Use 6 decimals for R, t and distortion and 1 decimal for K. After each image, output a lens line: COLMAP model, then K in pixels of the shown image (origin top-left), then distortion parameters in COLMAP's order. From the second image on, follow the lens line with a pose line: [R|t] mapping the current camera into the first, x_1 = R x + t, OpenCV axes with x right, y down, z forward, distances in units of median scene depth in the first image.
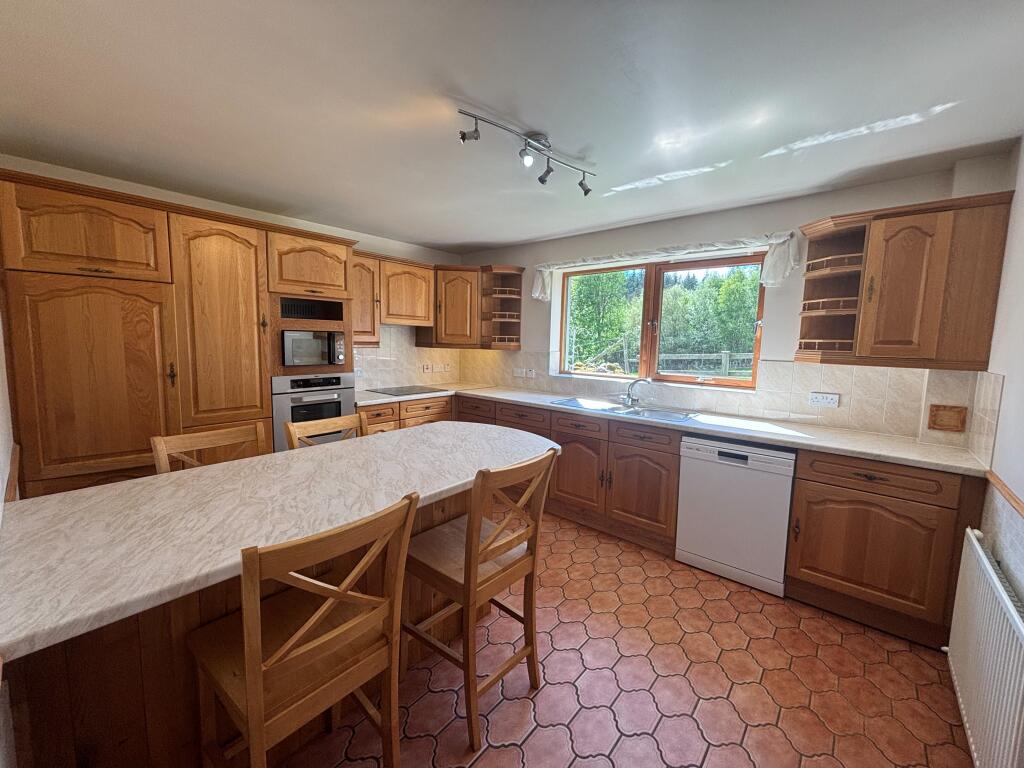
lens RADIAL K [[405.0, 0, 500.9], [0, 405.0, 381.5], [0, 0, 1]] dist [-0.000195, -0.000272]
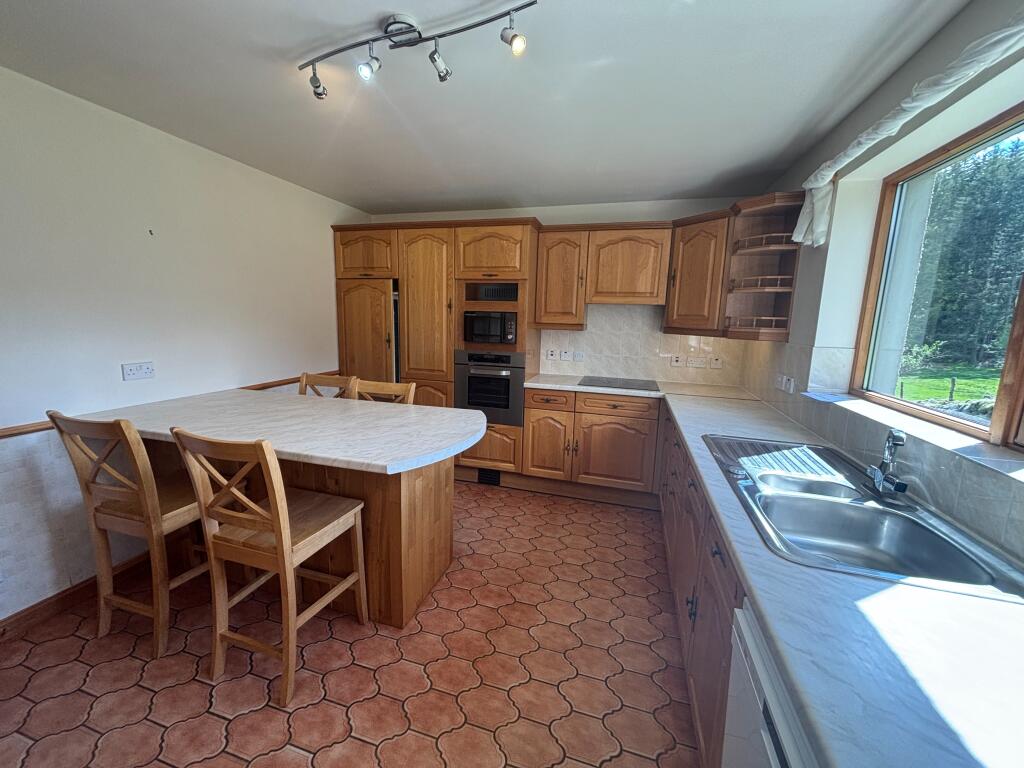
lens RADIAL K [[364.5, 0, 512.1], [0, 364.5, 401.0], [0, 0, 1]] dist [0.030260, -0.000009]
pose [[0.404429, 0.203052, -0.891744, 1.208061], [-0.121394, 0.978333, 0.167714, -0.133324], [0.906477, 0.040424, 0.420316, 1.447809]]
